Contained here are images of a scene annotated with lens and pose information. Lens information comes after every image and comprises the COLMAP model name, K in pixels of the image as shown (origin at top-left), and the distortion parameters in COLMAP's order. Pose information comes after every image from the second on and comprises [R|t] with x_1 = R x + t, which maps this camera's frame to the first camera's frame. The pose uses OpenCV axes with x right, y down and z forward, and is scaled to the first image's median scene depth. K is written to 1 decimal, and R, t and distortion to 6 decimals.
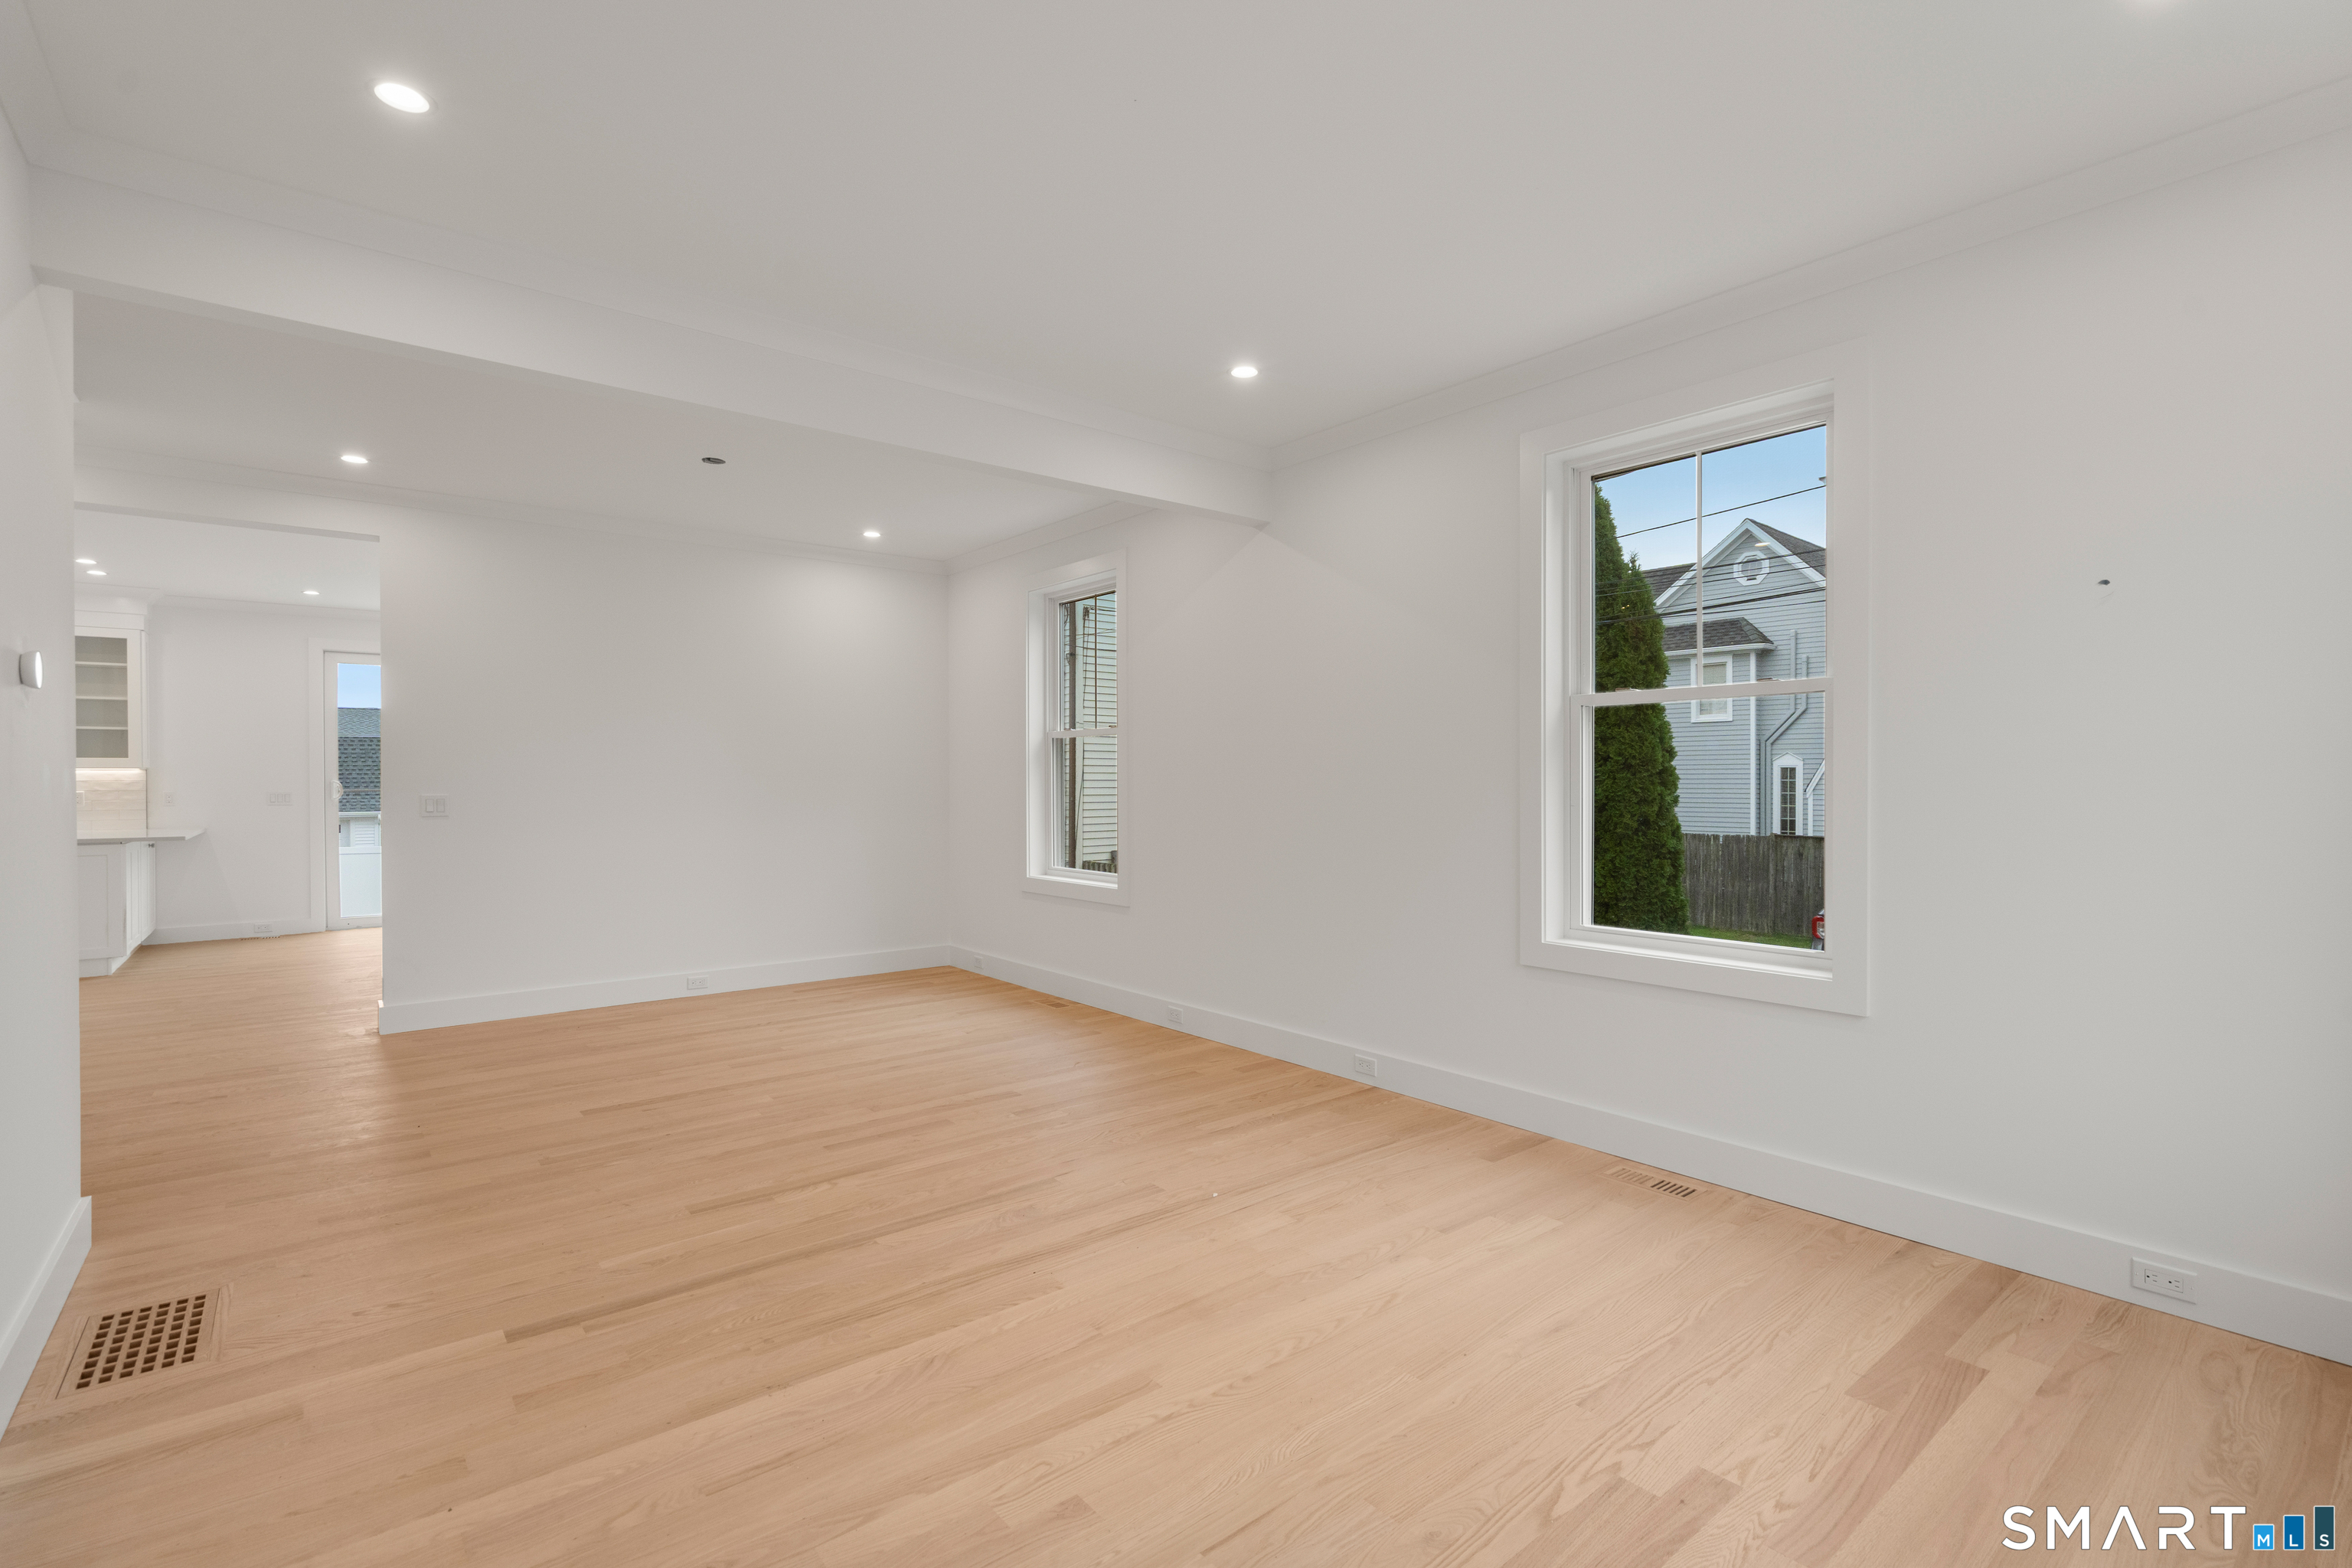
lens RADIAL K [[1075.3, 0, 1172.4], [0, 1075.3, 781.2], [0, 0, 1]] dist [-0.002458, 0.000015]
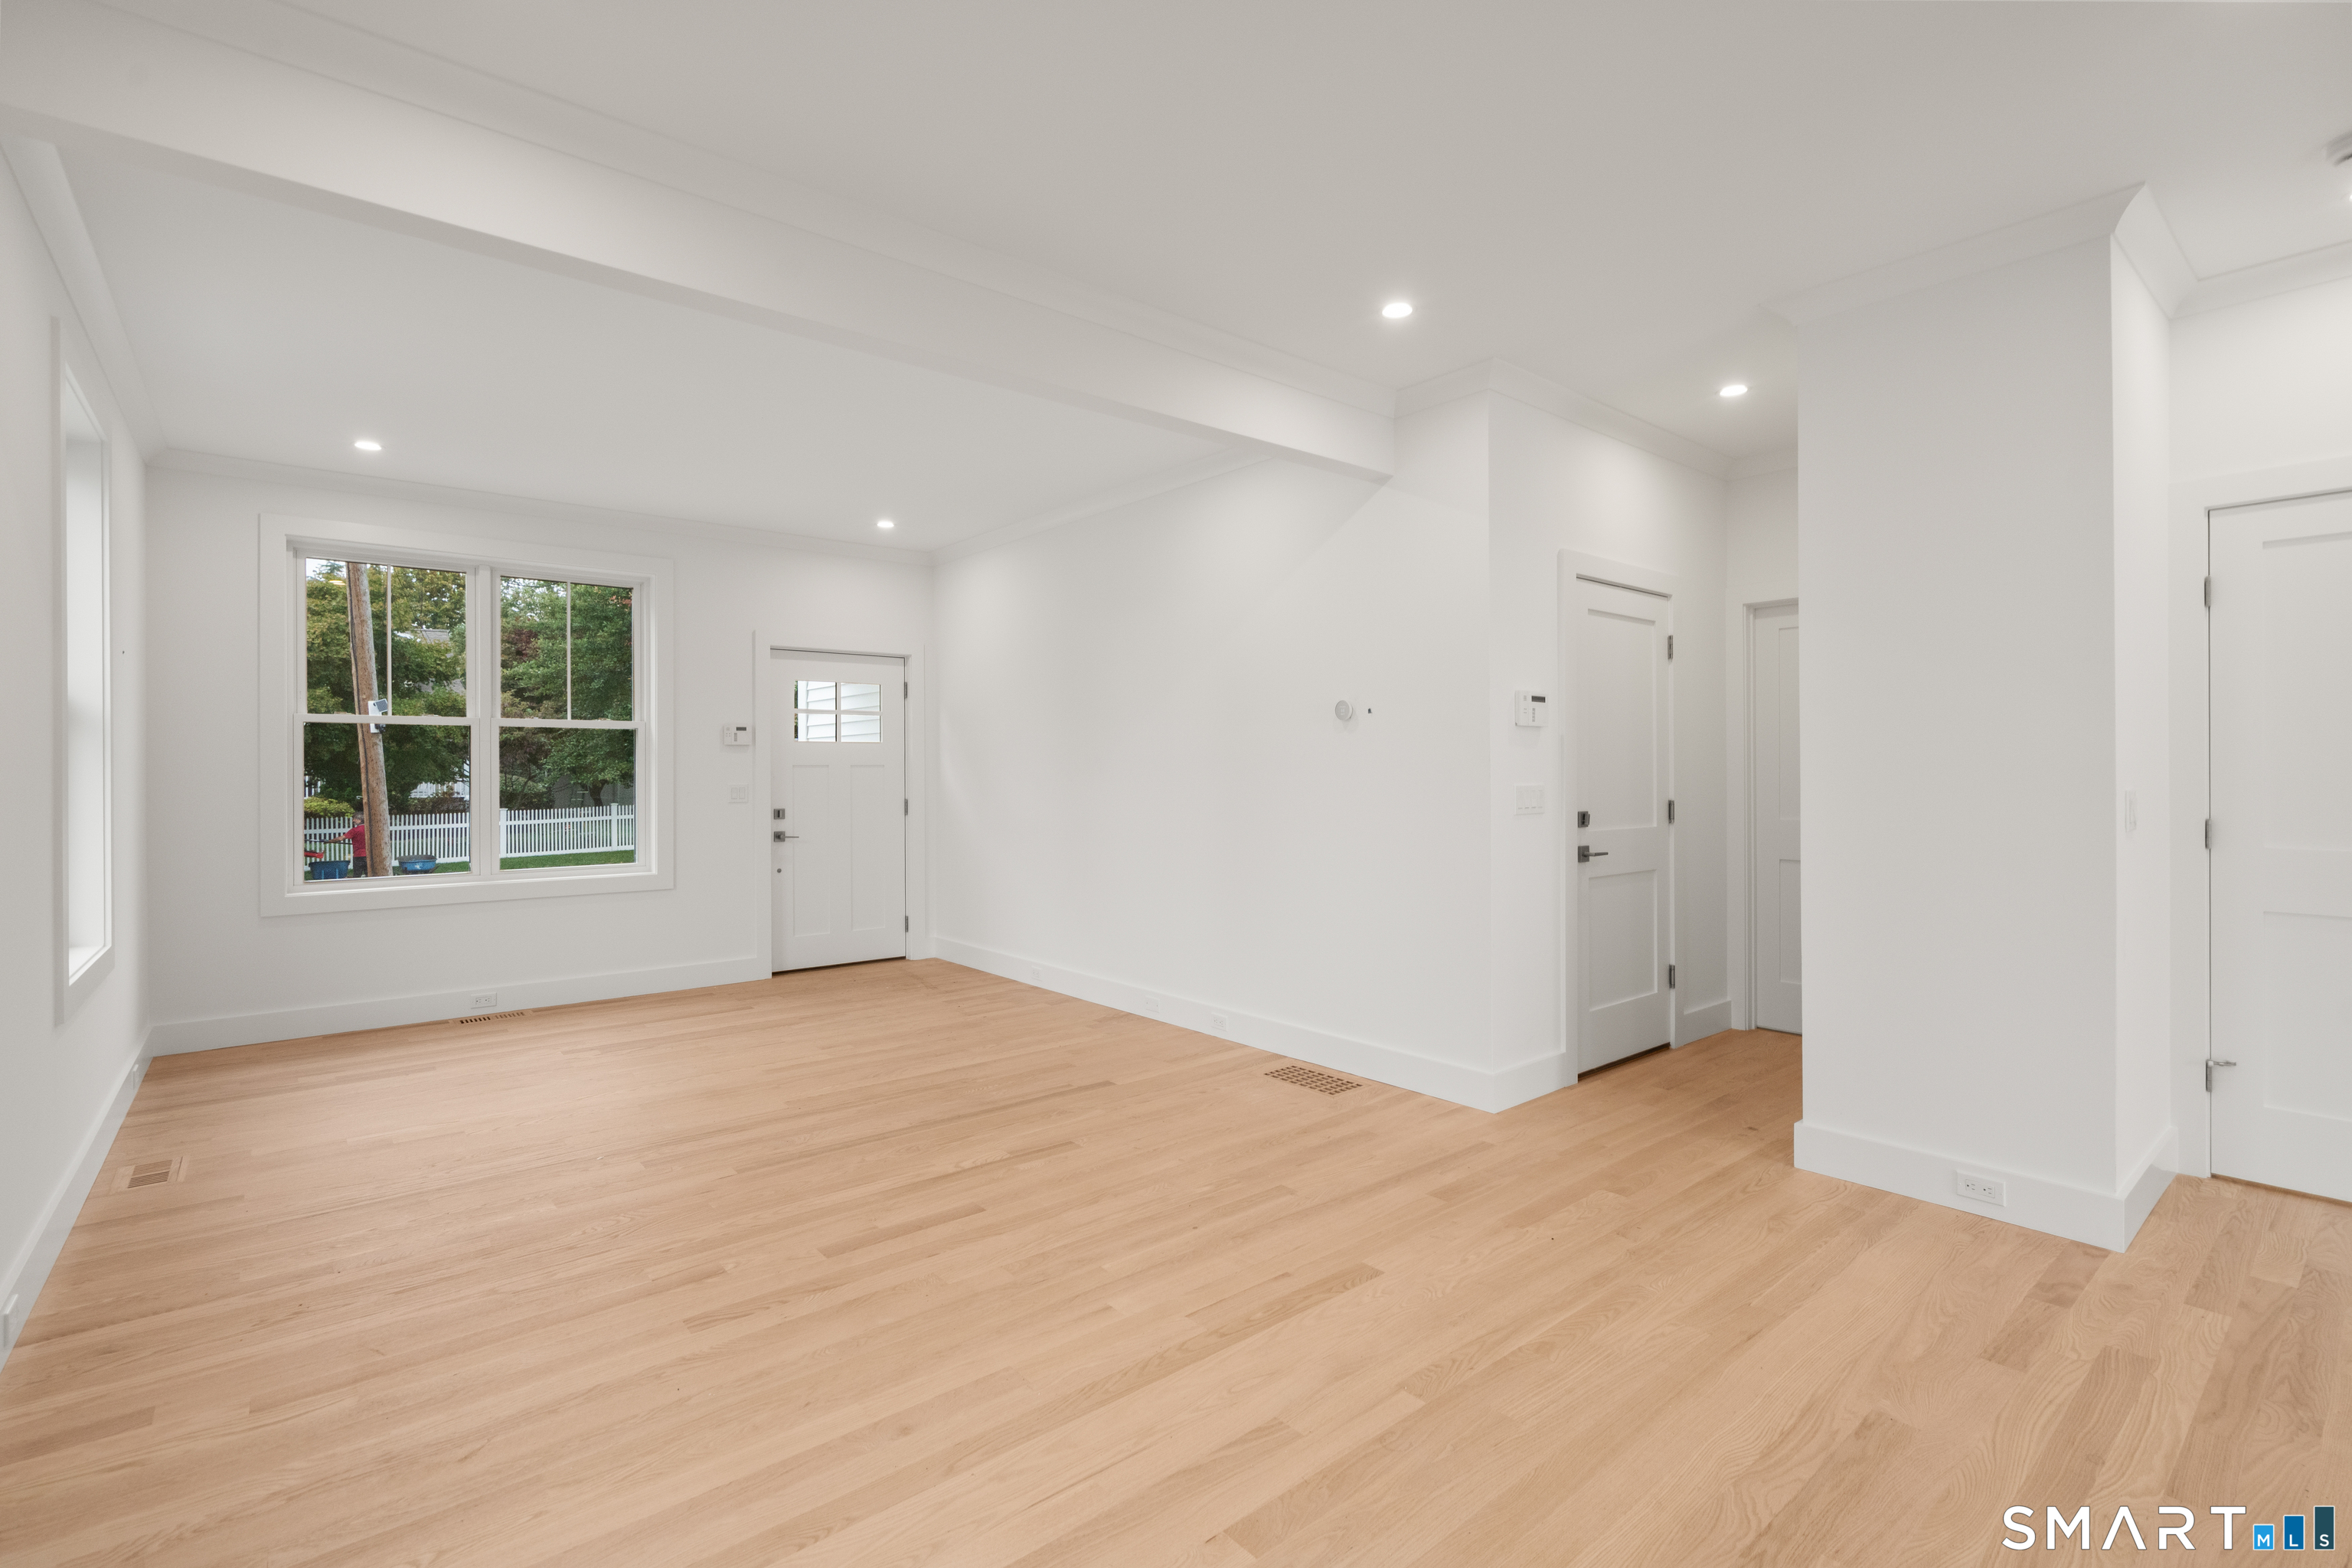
lens RADIAL K [[1075.3, 0, 1172.4], [0, 1075.3, 781.2], [0, 0, 1]] dist [-0.002458, 0.000015]
pose [[-0.999870, 0.009139, -0.013308, -0.485264], [0.009011, 0.999912, 0.009703, 0.000155], [0.013395, 0.009582, -0.999864, 1.927003]]
